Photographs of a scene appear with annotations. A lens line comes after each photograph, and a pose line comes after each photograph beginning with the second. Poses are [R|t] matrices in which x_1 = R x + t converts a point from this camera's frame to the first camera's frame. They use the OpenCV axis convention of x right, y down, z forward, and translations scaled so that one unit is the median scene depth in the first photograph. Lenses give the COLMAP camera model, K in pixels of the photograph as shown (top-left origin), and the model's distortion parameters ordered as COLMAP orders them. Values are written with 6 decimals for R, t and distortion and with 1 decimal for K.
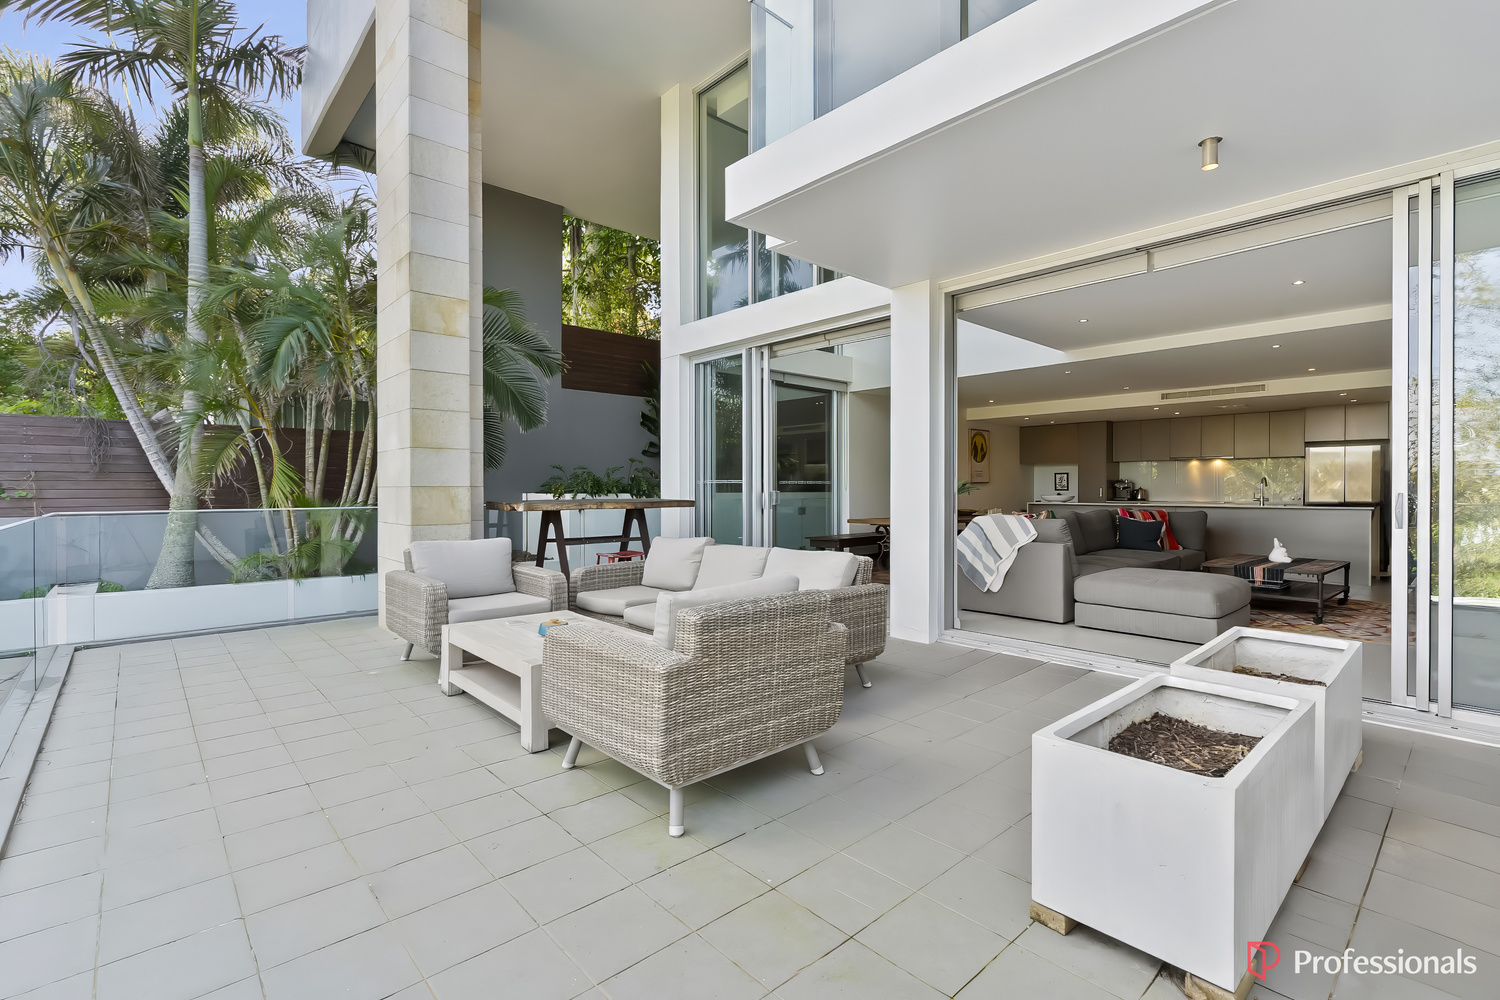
lens RADIAL K [[679.4, 0, 740.5], [0, 679.4, 489.6], [0, 0, 1]] dist [-0.001051, -0.000819]
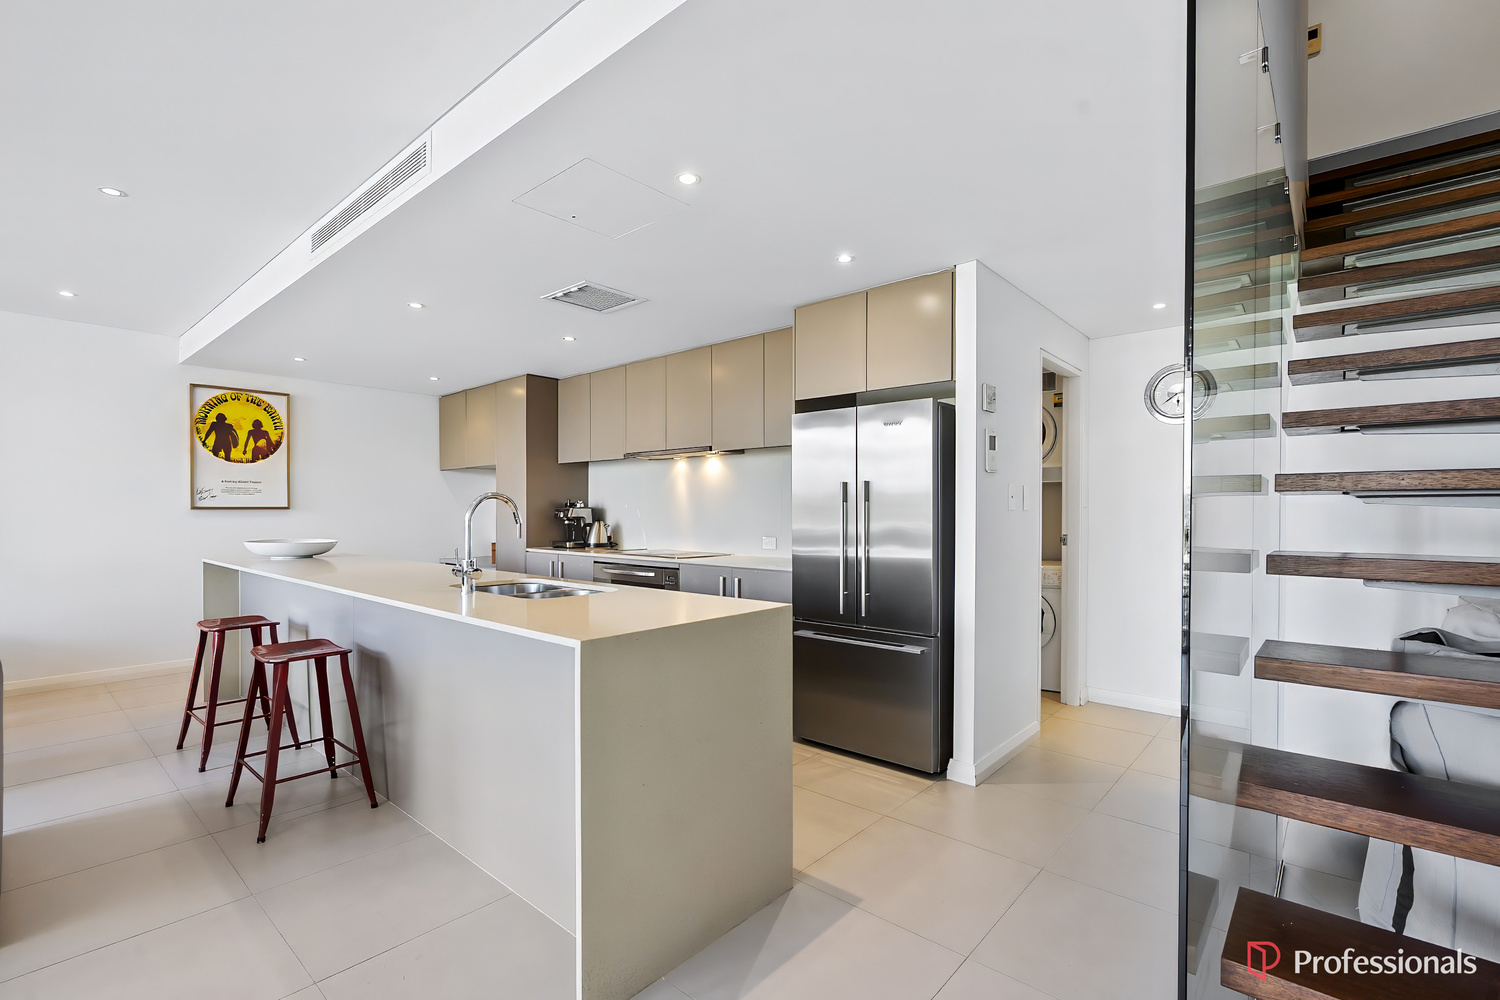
lens RADIAL K [[679.4, 0, 747.5], [0, 679.4, 516.5], [0, 0, 1]] dist [-0.001051, -0.000819]
pose [[0.993413, -0.001778, 0.114574, 0.760281], [0.000765, 0.999960, 0.008885, -0.010528], [-0.114585, -0.008739, 0.993375, 0.630056]]
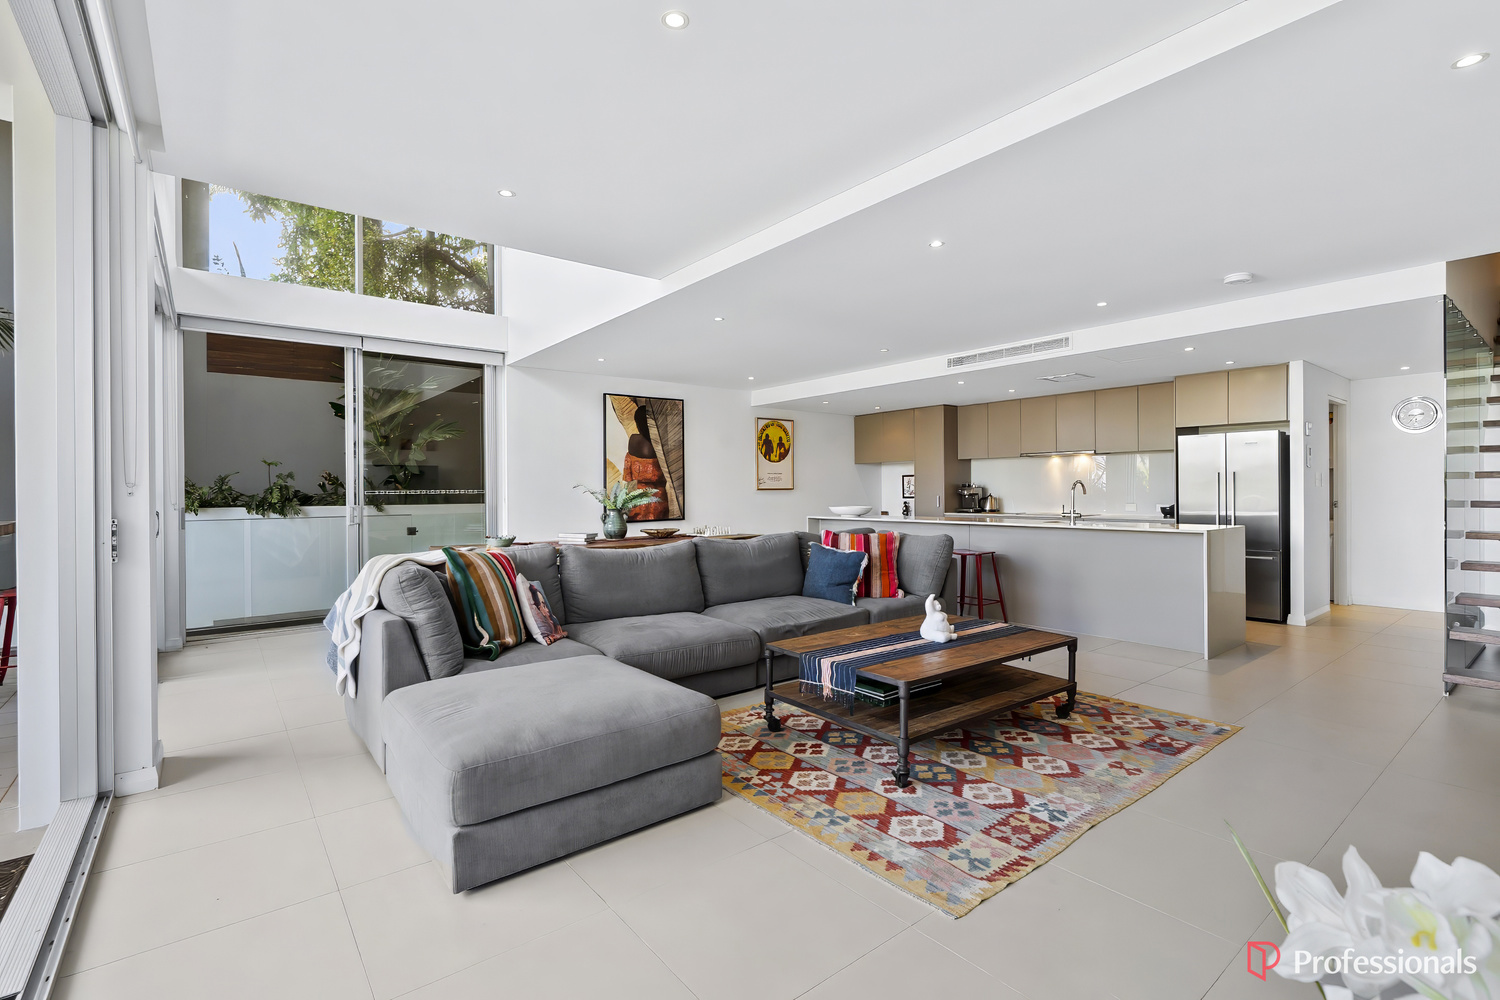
lens RADIAL K [[679.4, 0, 755.4], [0, 679.4, 489.0], [0, 0, 1]] dist [-0.001051, -0.000819]
pose [[0.997530, -0.006992, -0.069897, 0.462033], [0.006578, 0.999959, -0.006154, -0.007083], [0.069938, 0.005679, 0.997535, 0.297115]]
